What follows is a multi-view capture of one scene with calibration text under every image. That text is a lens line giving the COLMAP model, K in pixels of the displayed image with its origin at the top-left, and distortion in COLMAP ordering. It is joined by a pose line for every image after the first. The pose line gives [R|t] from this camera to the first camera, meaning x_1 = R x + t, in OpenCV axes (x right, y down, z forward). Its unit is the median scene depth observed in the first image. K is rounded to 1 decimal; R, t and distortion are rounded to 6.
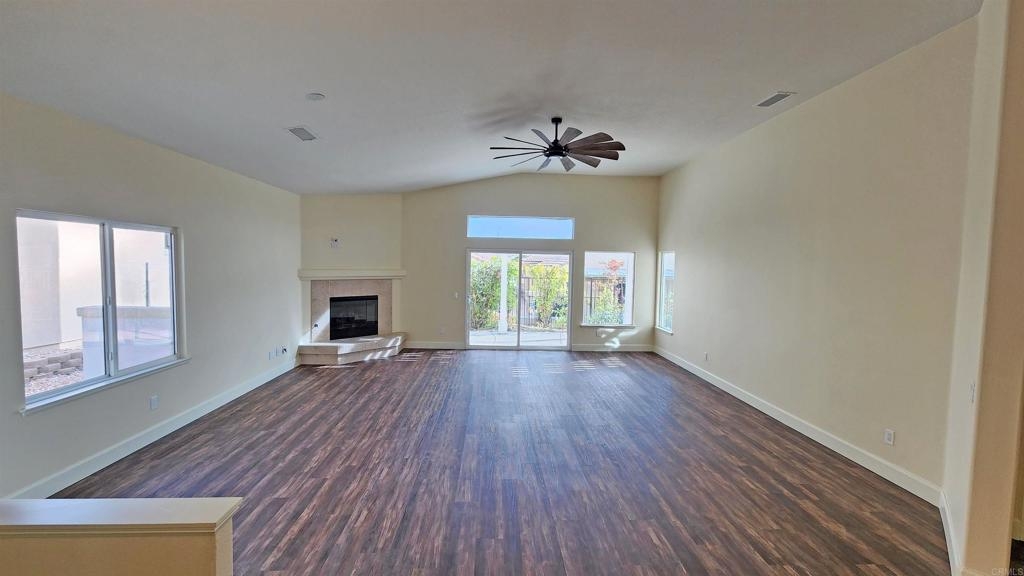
lens RADIAL K [[422.9, 0, 509.6], [0, 422.9, 294.2], [0, 0, 1]] dist [-0.001987, -0.000274]
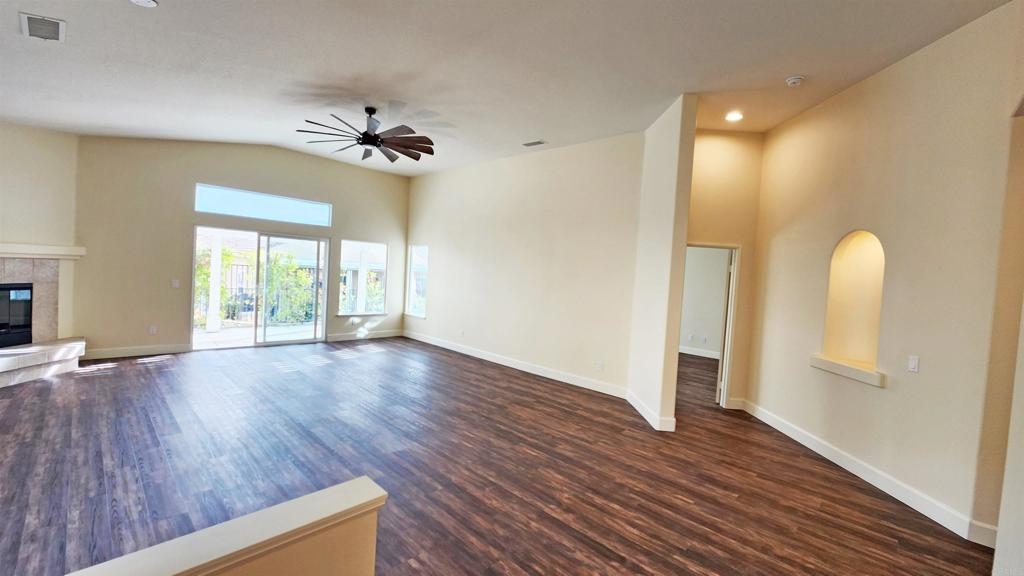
lens RADIAL K [[421.4, 0, 512.0], [0, 421.4, 288.0], [0, 0, 1]] dist [0.000697, 0.000076]
pose [[0.722742, -0.003783, 0.691108, -0.319059], [0.004271, 0.999990, 0.001008, 0.018286], [-0.691105, 0.002223, 0.722751, 0.022933]]
